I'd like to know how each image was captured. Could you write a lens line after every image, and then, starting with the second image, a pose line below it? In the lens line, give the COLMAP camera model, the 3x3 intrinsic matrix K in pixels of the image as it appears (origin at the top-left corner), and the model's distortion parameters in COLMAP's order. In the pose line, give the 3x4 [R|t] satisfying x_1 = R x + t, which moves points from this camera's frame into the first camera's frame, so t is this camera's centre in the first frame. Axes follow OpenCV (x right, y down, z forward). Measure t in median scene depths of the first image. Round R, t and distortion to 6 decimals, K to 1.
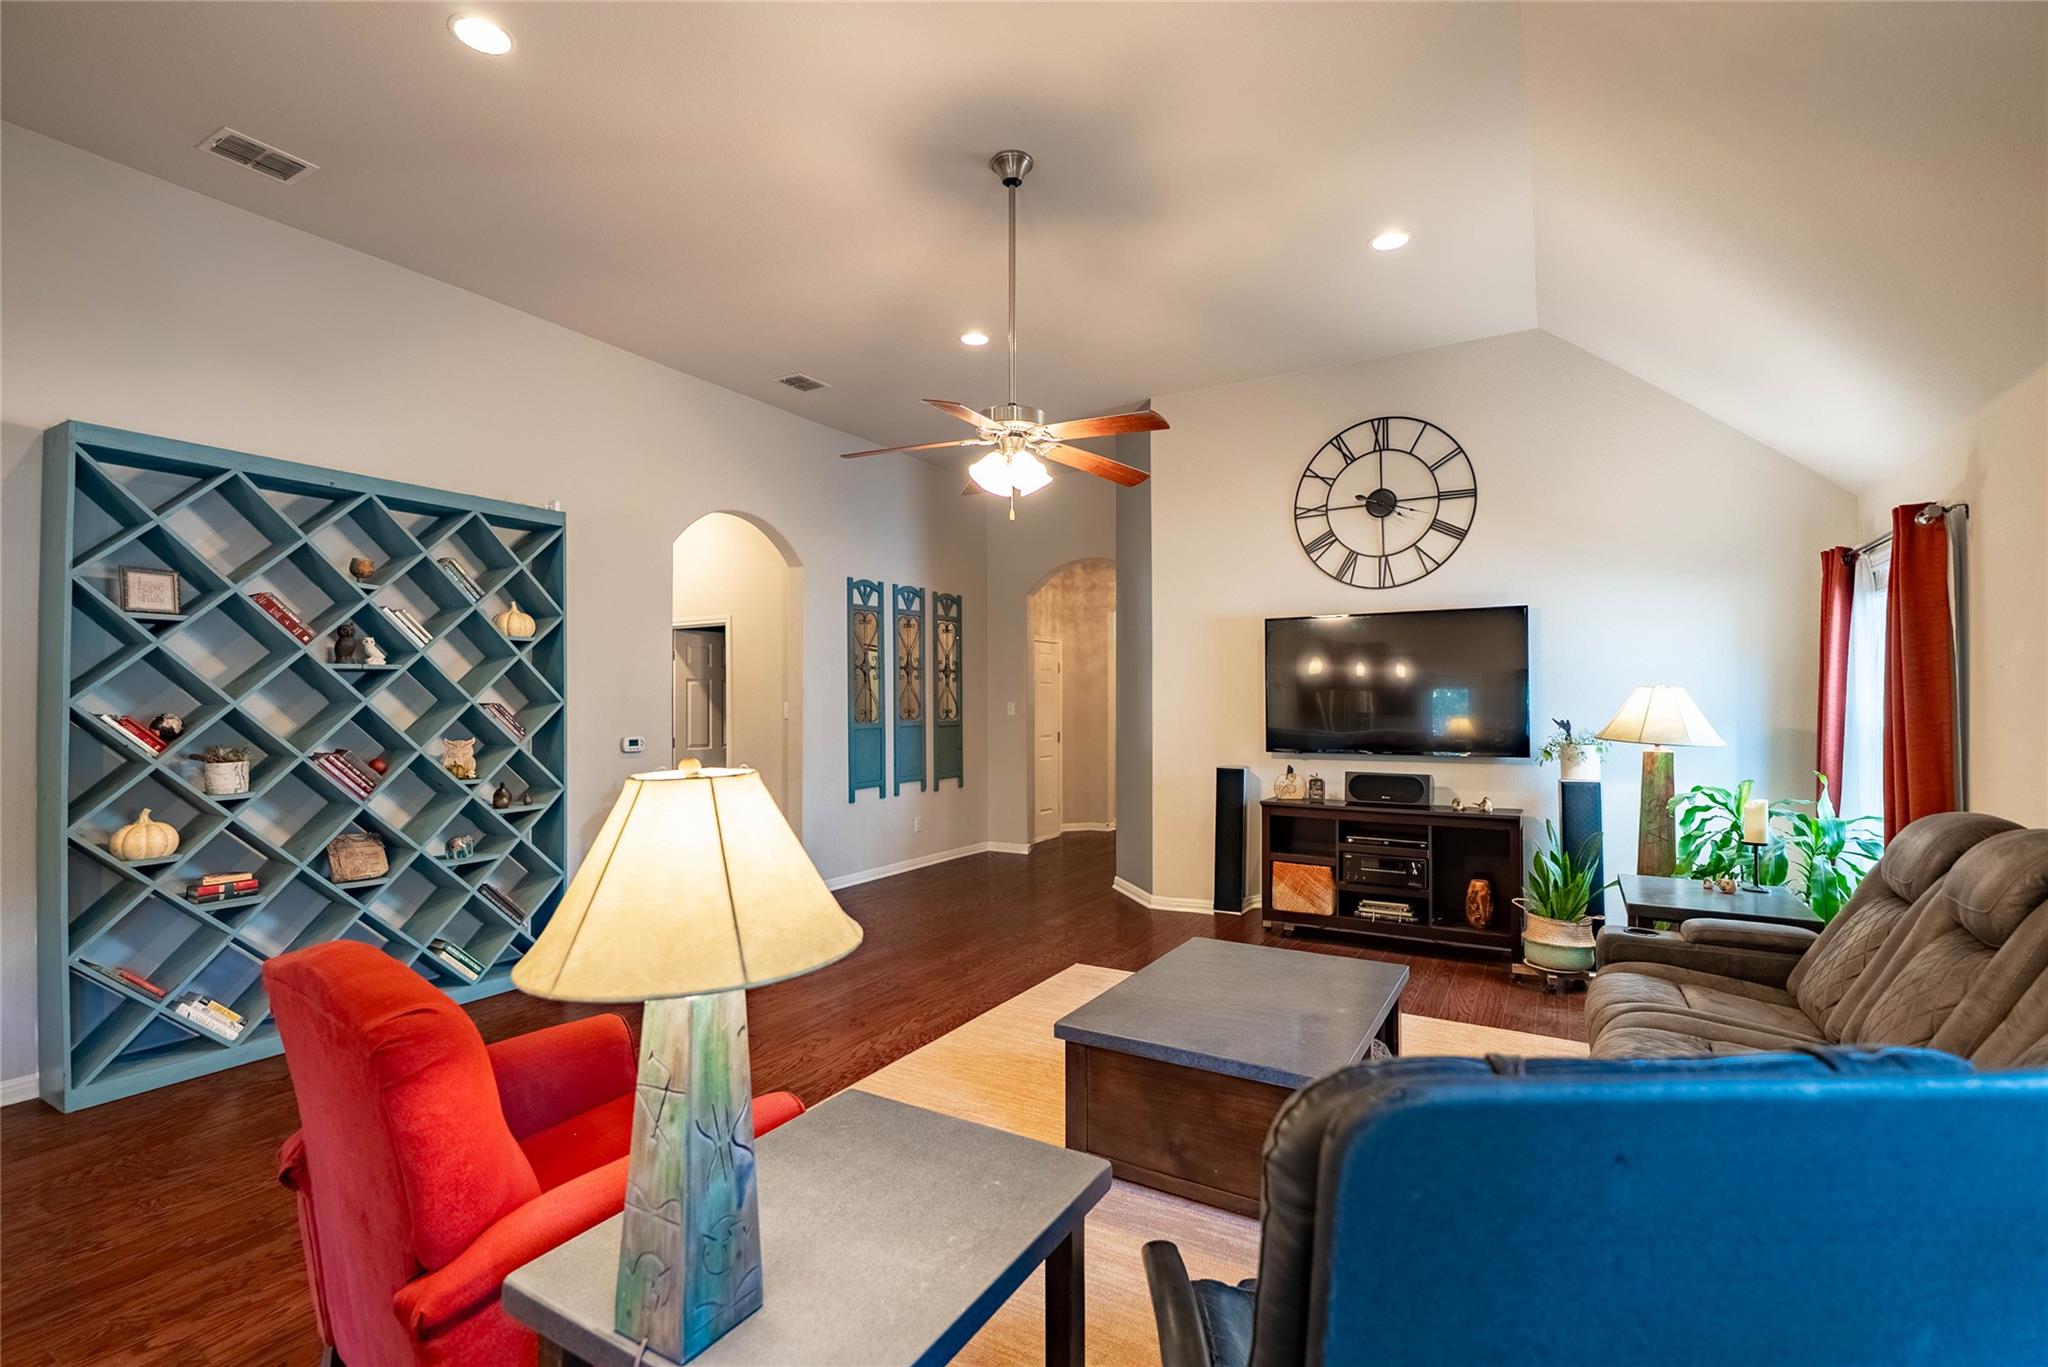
lens RADIAL K [[924.0, 0, 1025.1], [0, 924.0, 690.3], [0, 0, 1]] dist [-0.001554, 0.000354]
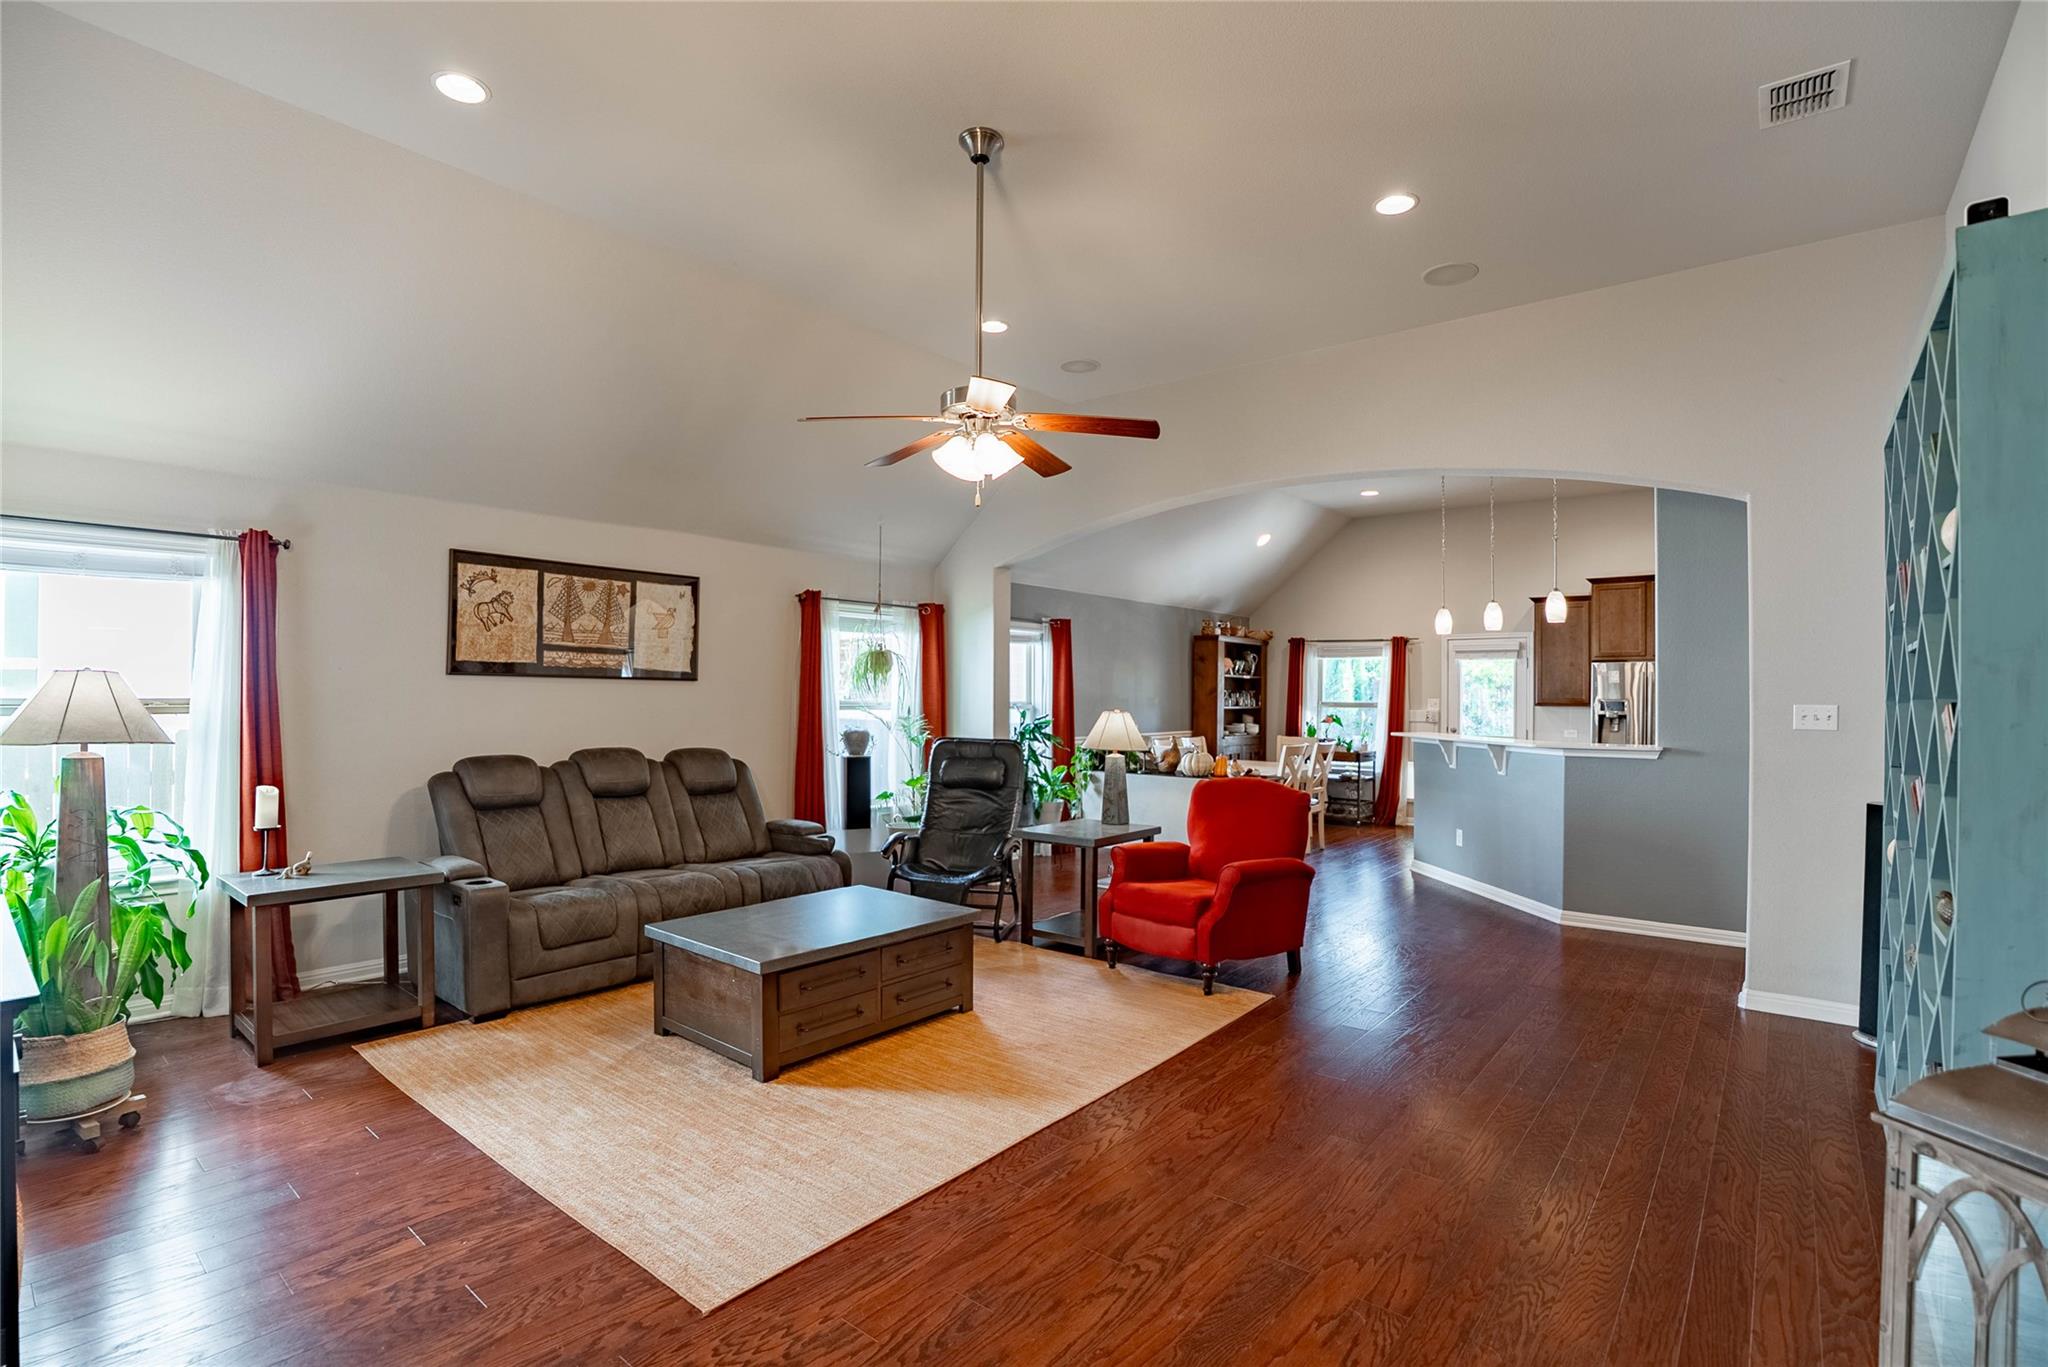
lens RADIAL K [[958.3, 0, 1021.2], [0, 958.3, 691.1], [0, 0, 1]] dist [-0.075524, 0.020629]
pose [[-0.987963, -0.004501, 0.154624, -0.139373], [-0.007295, 0.999820, -0.017505, 0.016649], [-0.154518, -0.018422, -0.987818, 1.293066]]
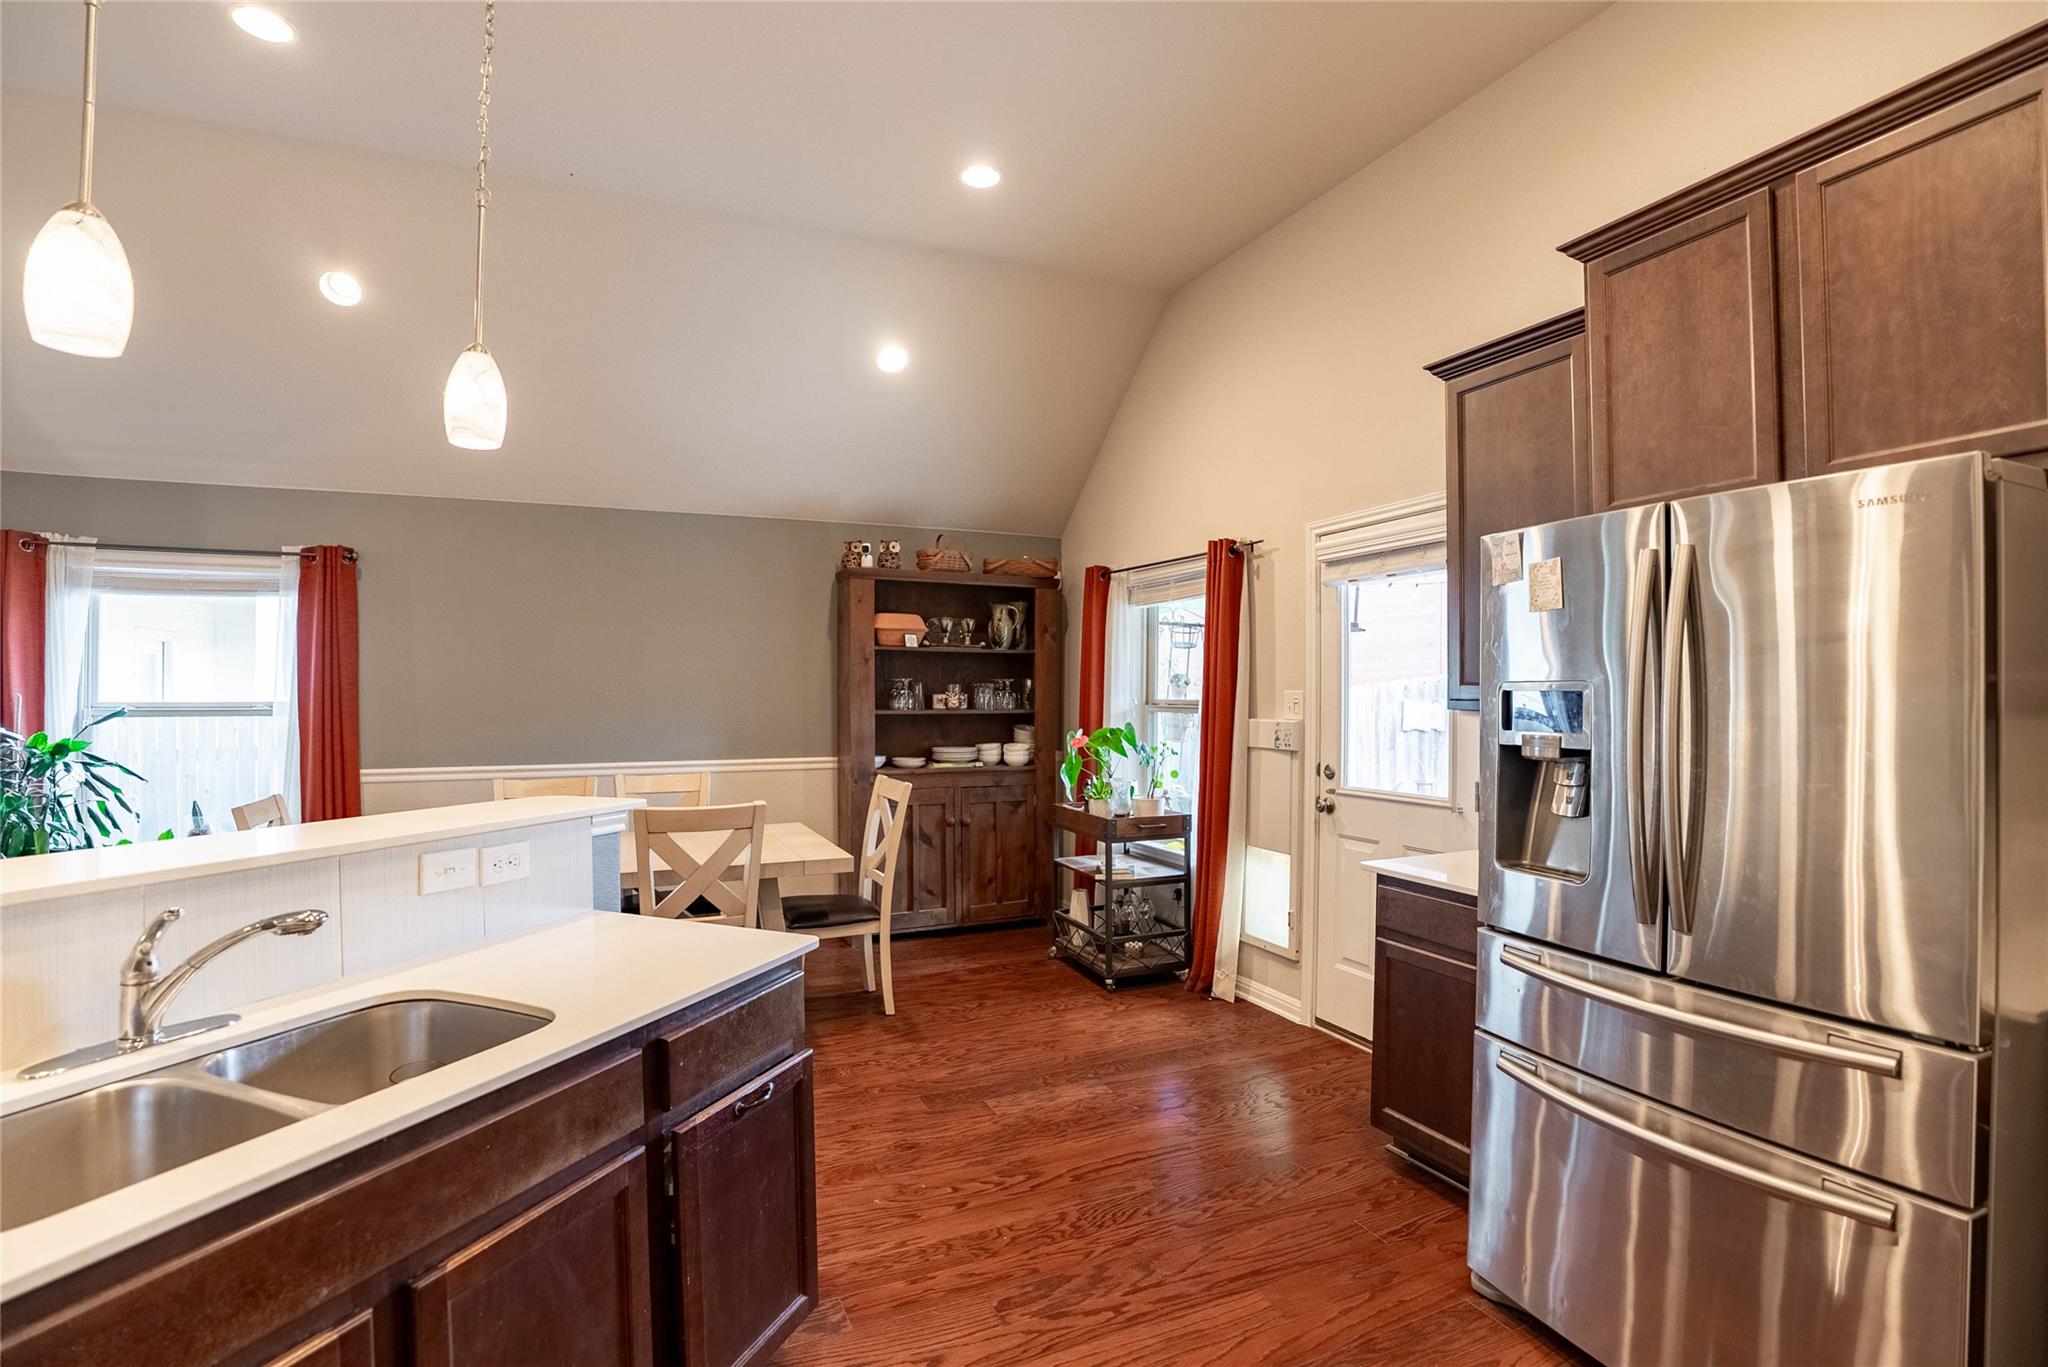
lens RADIAL K [[953.1, 0, 1019.2], [0, 953.1, 690.3], [0, 0, 1]] dist [-0.072603, 0.019881]
pose [[-0.818172, 0.006214, 0.574941, -0.935715], [-0.004735, 0.999835, -0.017545, 0.006733], [-0.574955, -0.017077, -0.818007, -0.012392]]
